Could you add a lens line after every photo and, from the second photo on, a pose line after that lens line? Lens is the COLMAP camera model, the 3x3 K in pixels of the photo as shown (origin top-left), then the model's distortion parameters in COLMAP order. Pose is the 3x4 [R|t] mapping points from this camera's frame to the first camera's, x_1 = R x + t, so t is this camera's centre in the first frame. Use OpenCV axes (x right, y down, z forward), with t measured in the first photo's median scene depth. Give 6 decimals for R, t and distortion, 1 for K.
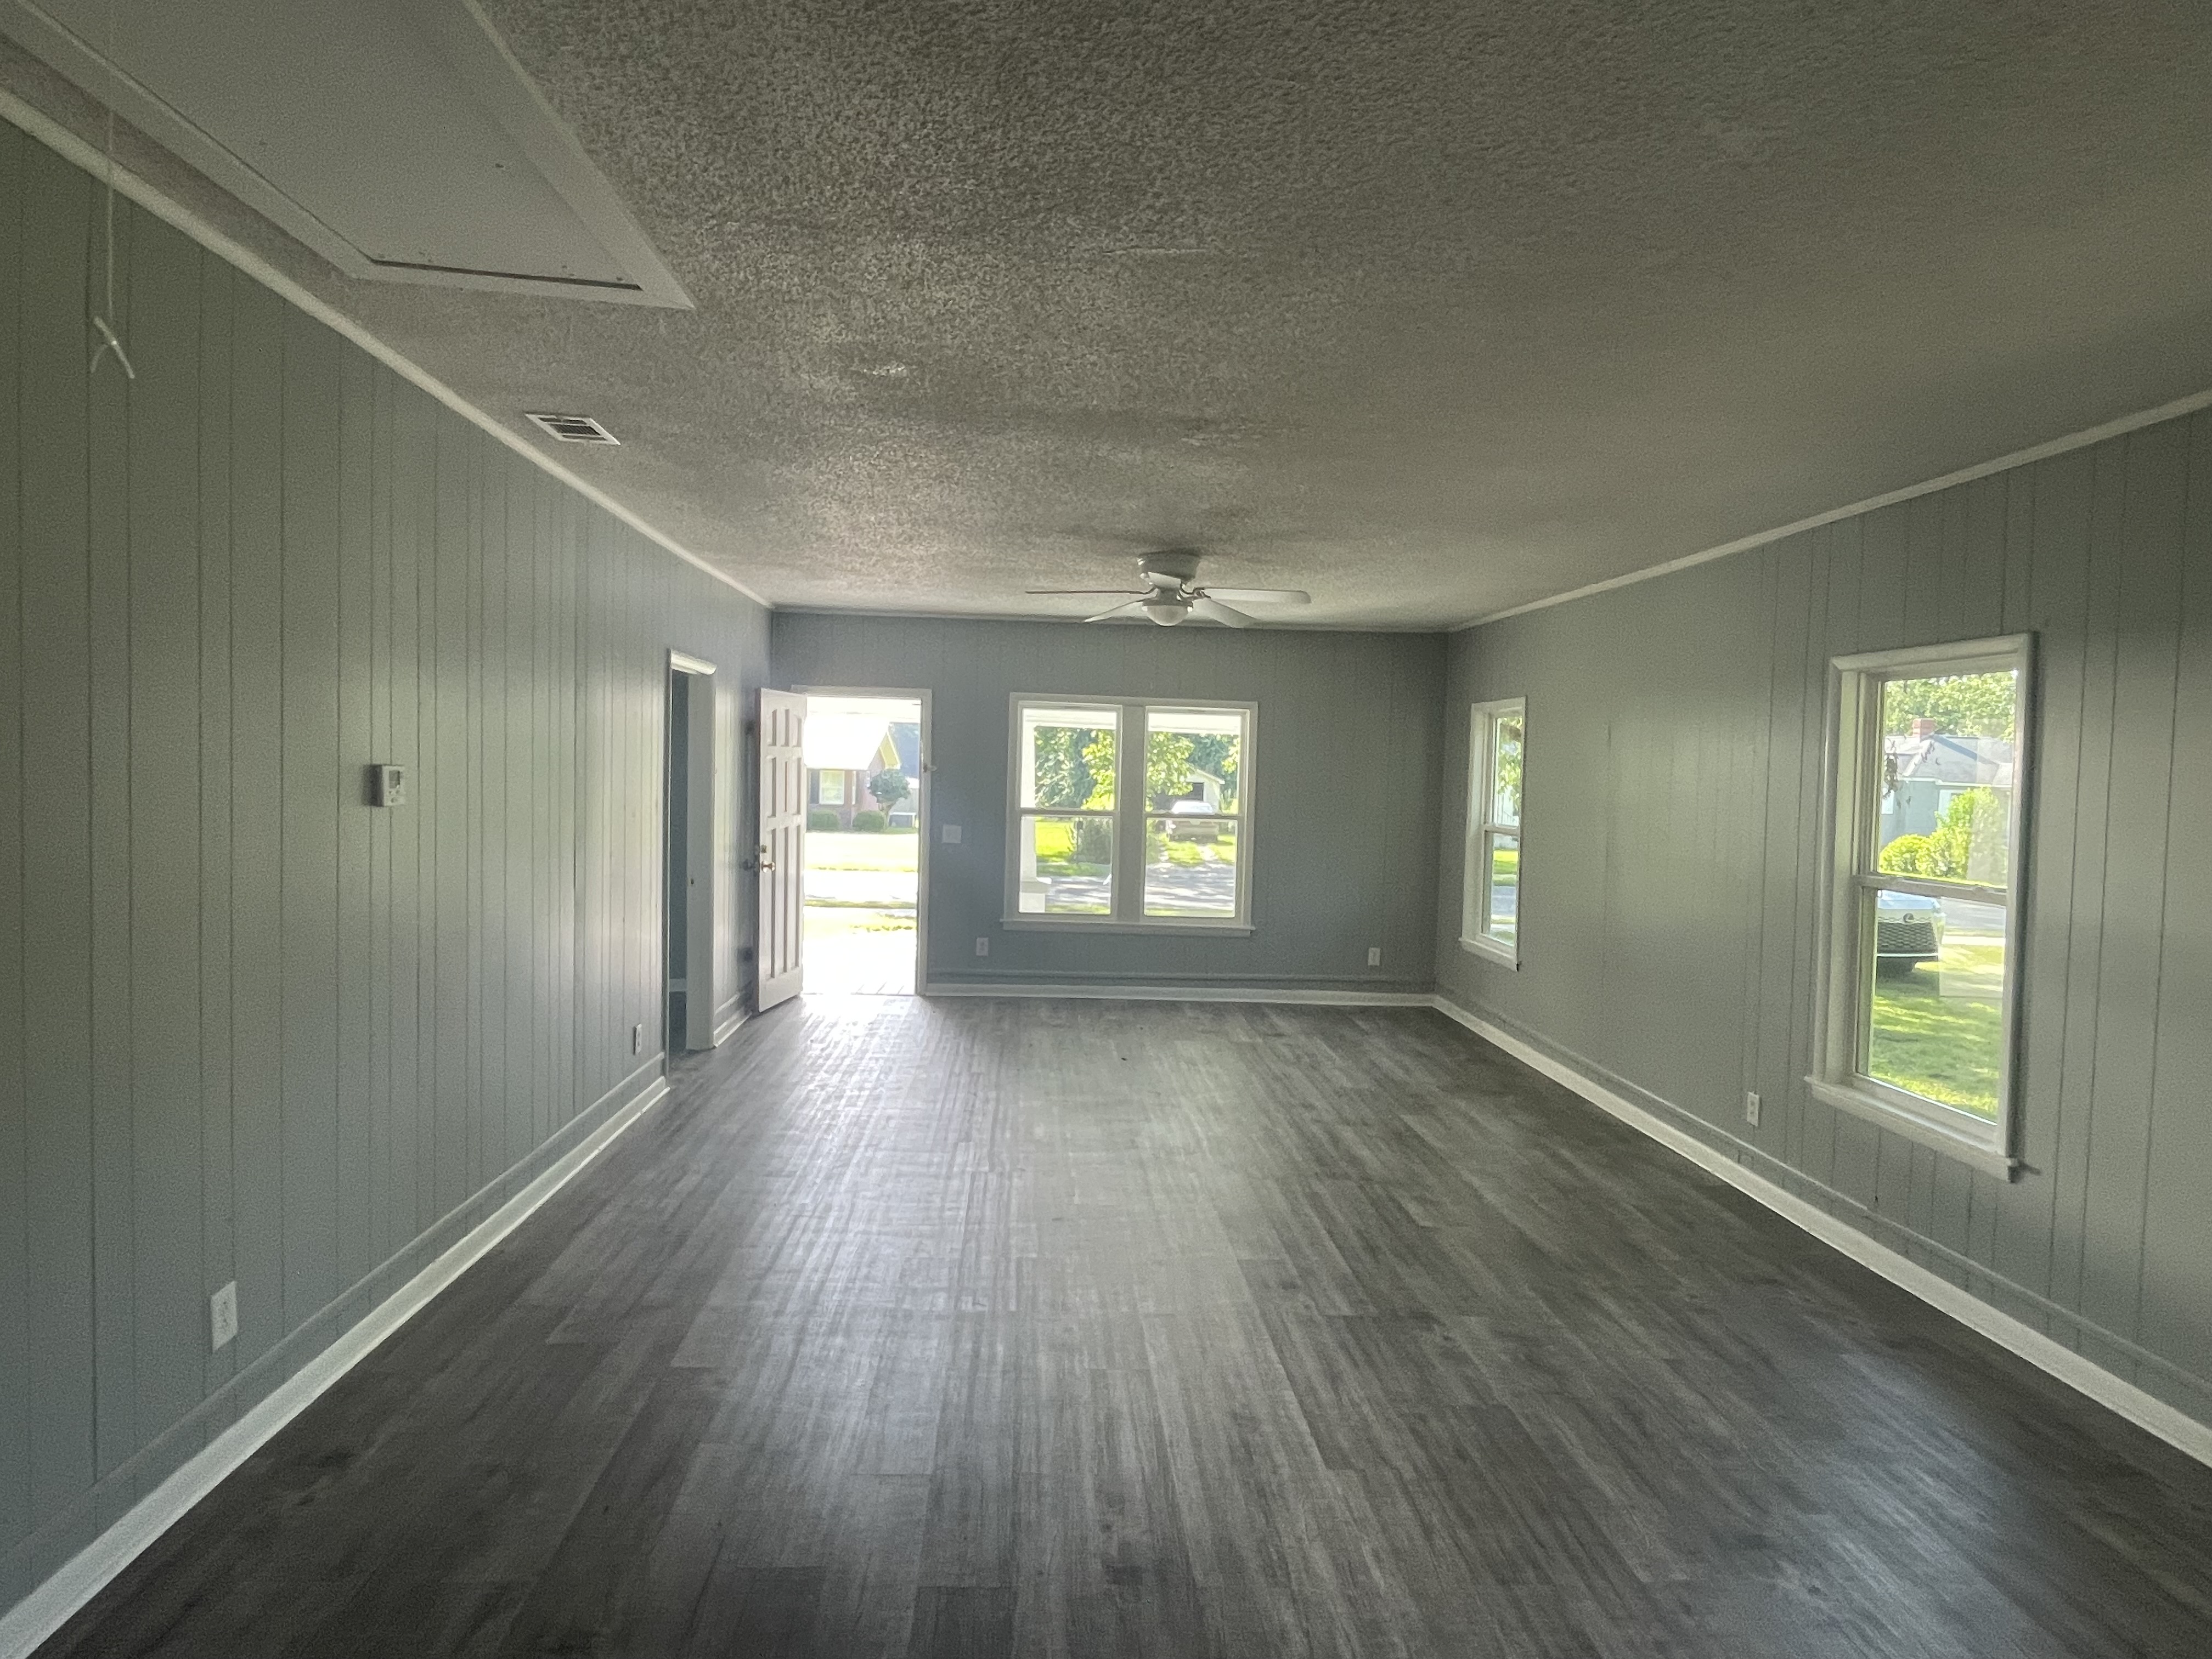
lens RADIAL K [[1241.6, 0, 1106.0], [0, 1241.6, 829.5], [0, 0, 1]] dist [-0.001008, -0.000028]
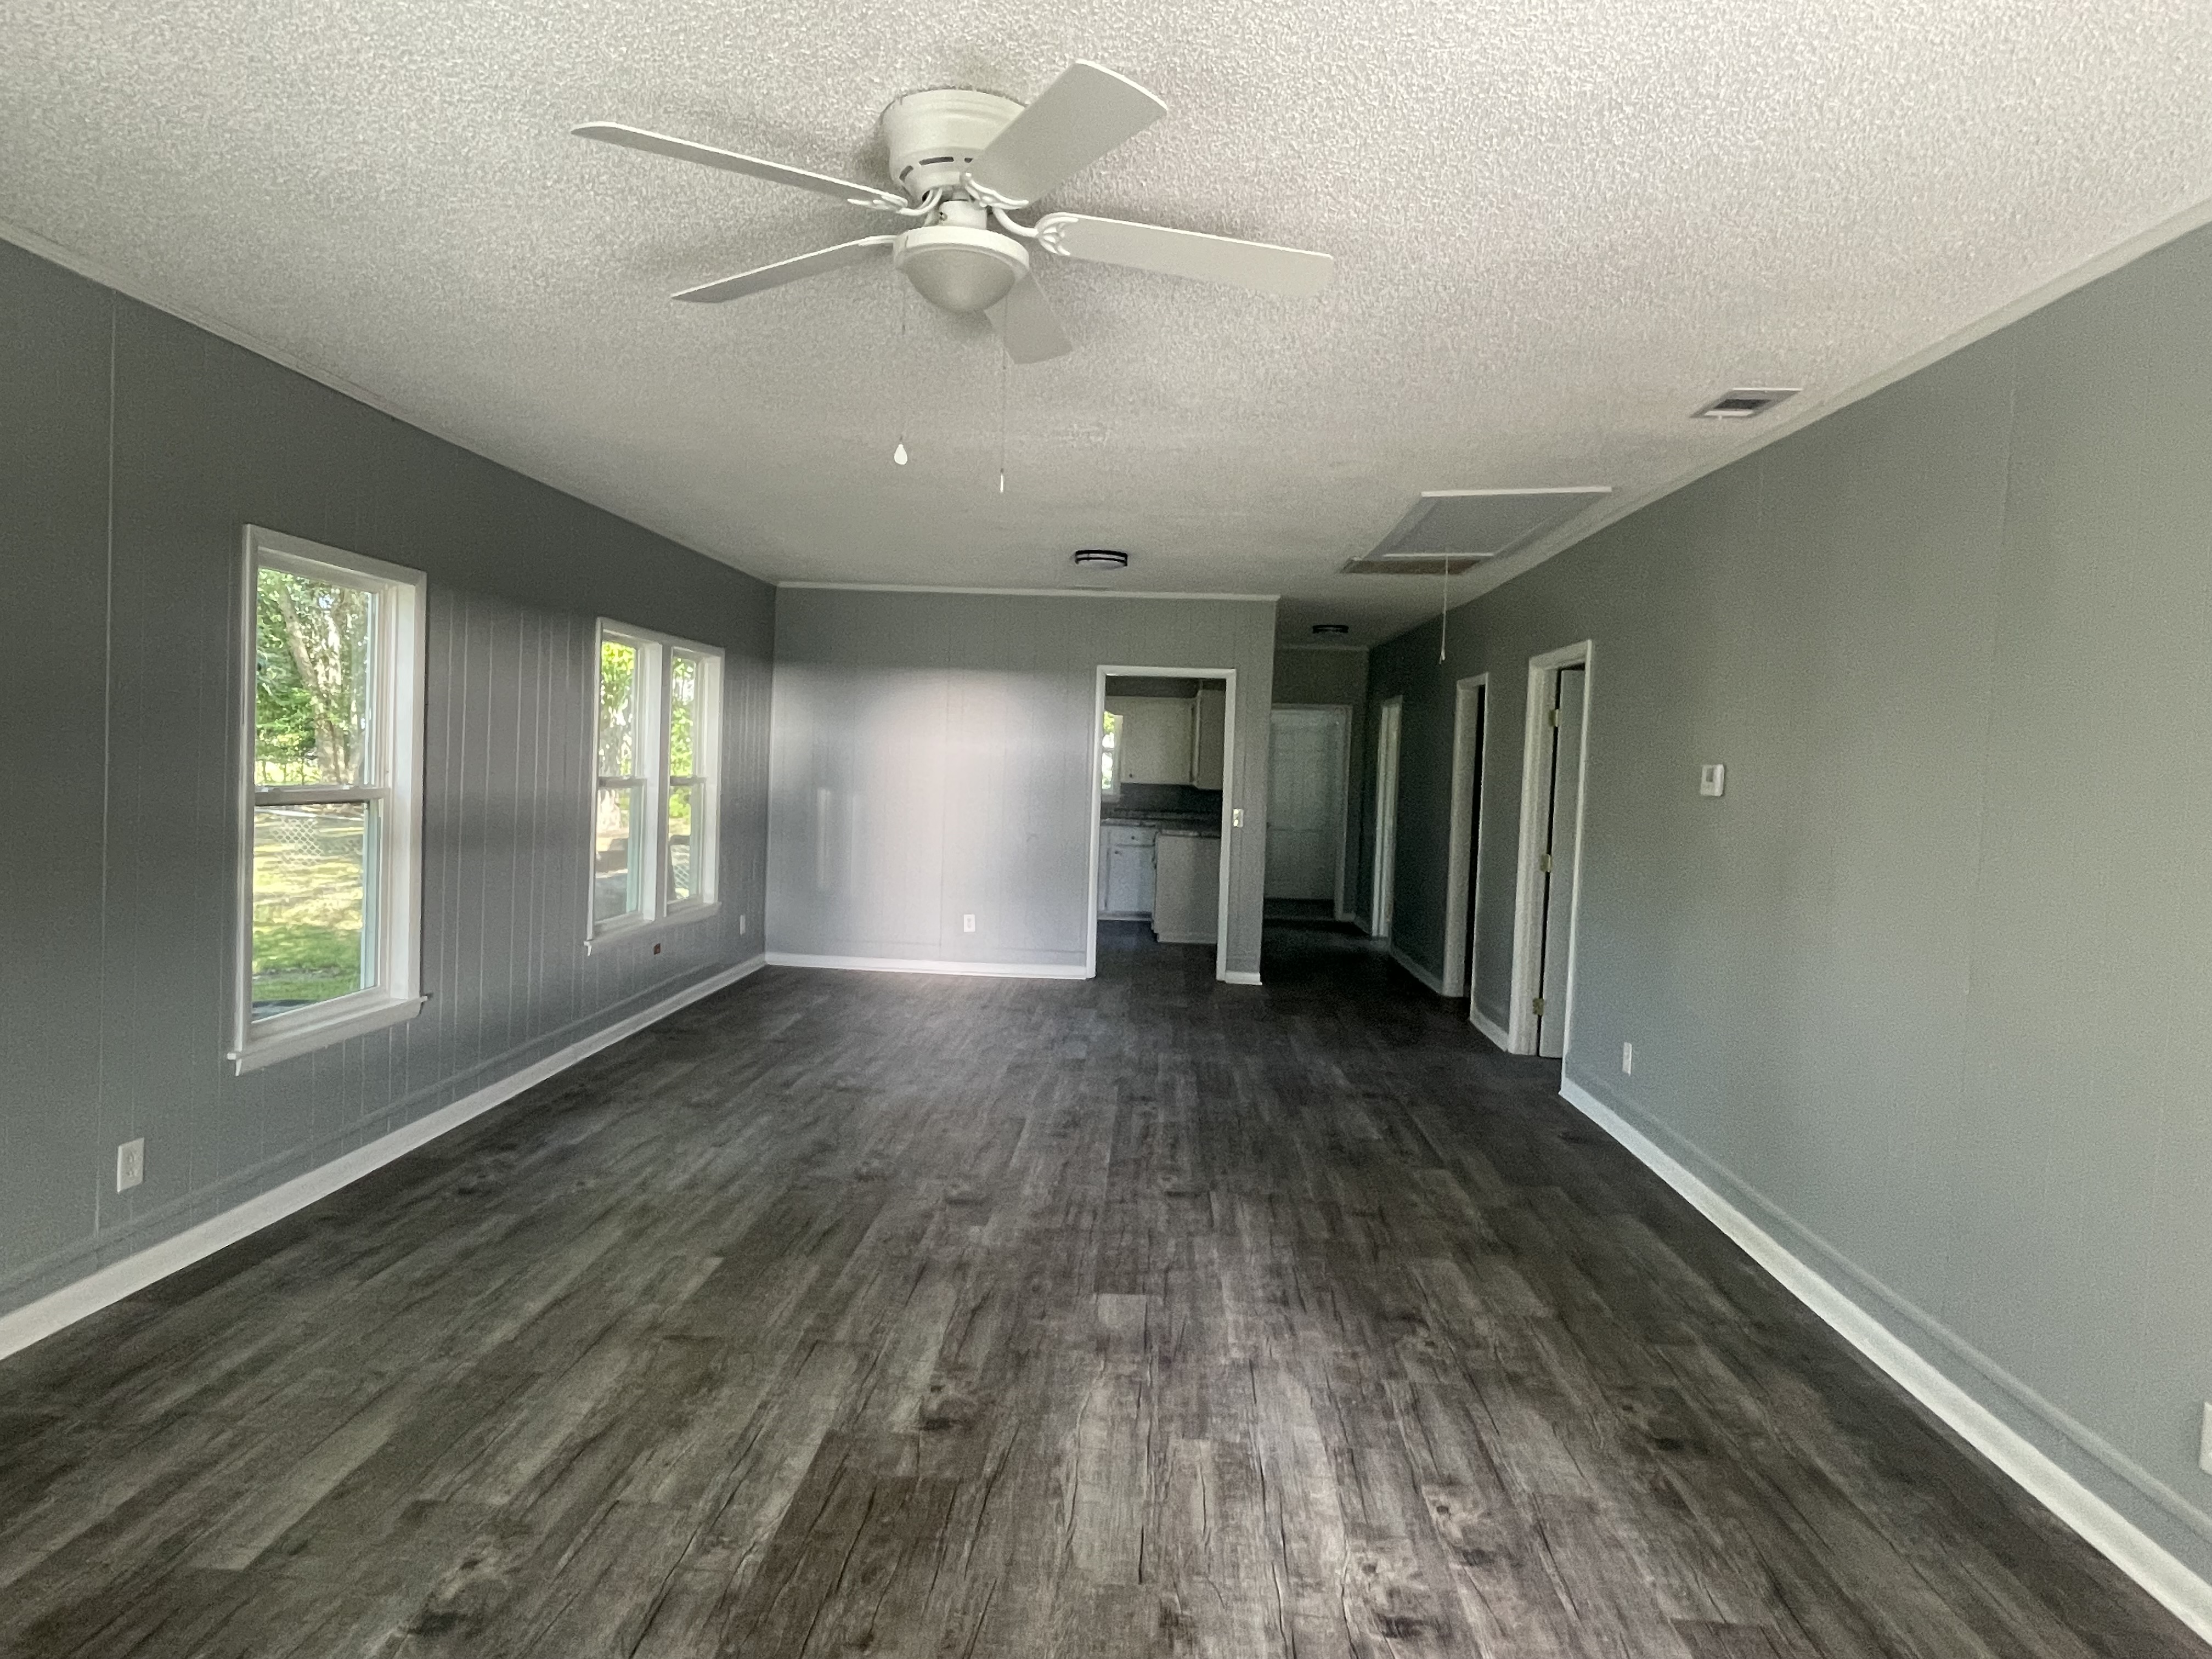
lens RADIAL K [[1241.6, 0, 1106.0], [0, 1241.6, 829.5], [0, 0, 1]] dist [-0.001008, -0.000028]
pose [[-0.991917, -0.072654, 0.104030, -0.057824], [-0.061655, 0.992527, 0.105302, -0.060099], [-0.110903, 0.098037, -0.988984, 1.680304]]
